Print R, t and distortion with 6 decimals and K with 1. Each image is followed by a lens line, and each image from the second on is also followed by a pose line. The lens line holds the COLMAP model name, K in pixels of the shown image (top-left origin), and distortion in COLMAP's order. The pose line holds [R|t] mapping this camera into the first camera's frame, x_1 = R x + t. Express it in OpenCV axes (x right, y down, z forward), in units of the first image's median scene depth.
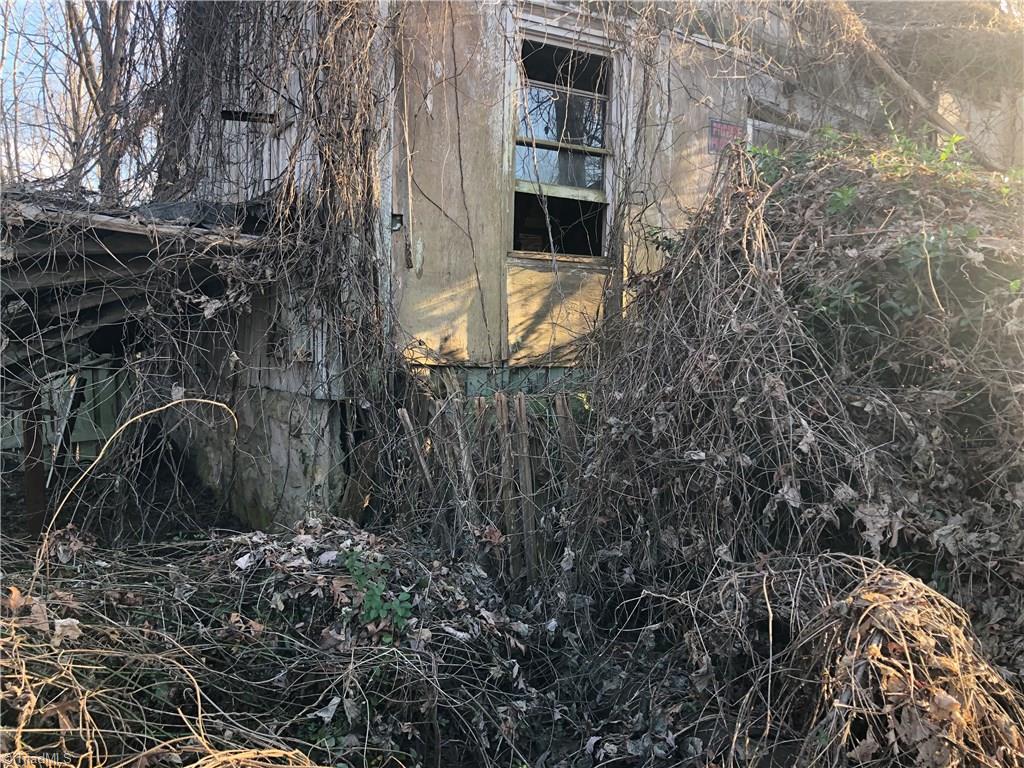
lens RADIAL K [[836.3, 0, 513.3], [0, 836.3, 364.5], [0, 0, 1]] dist [0.006261, -0.002844]
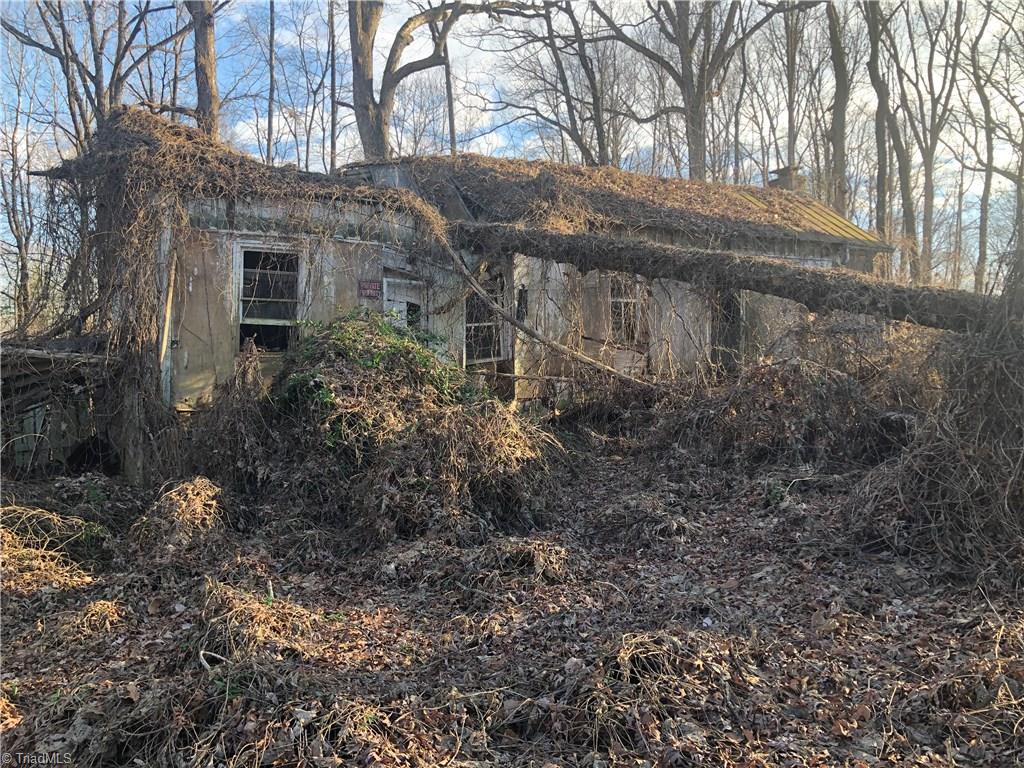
lens RADIAL K [[836.3, 0, 513.3], [0, 836.3, 364.5], [0, 0, 1]] dist [0.006261, -0.002844]
pose [[0.999802, -0.003647, -0.019548, 0.693116], [0.003417, 0.999925, -0.011767, -0.082292], [0.019589, 0.011698, 0.999740, -1.009950]]
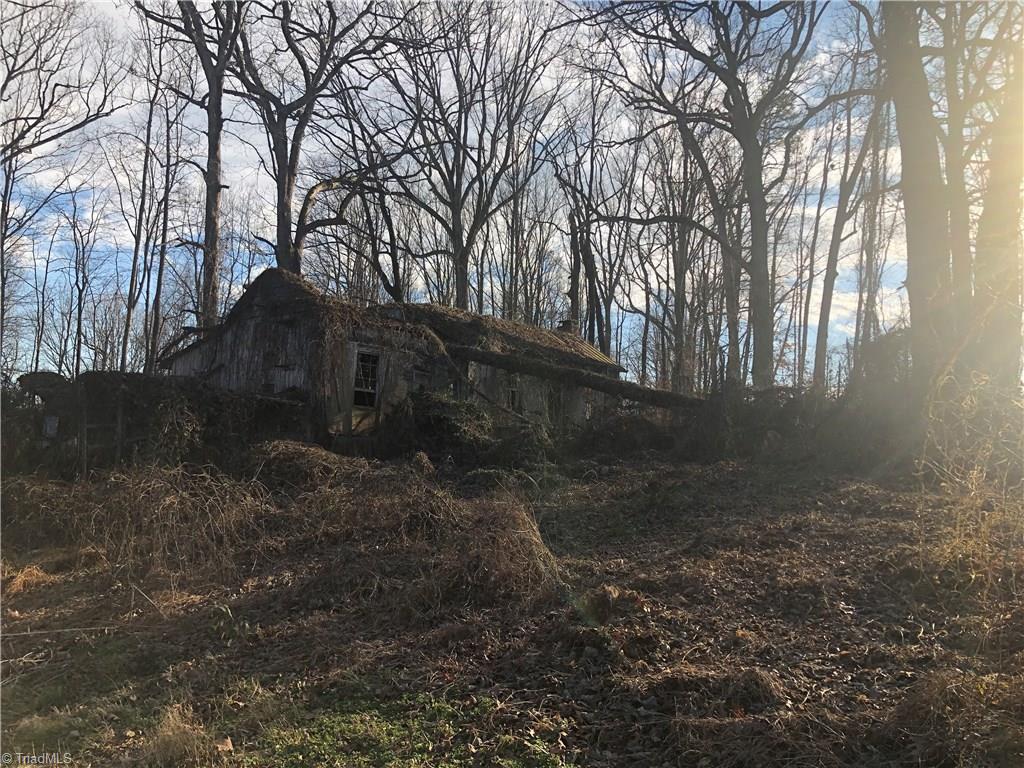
lens RADIAL K [[836.3, 0, 513.3], [0, 836.3, 364.5], [0, 0, 1]] dist [0.006261, -0.002844]
pose [[0.927948, 0.060627, 0.367745, -0.760352], [-0.015720, 0.992170, -0.123904, 0.148022], [-0.372377, 0.109196, 0.921635, -2.909506]]
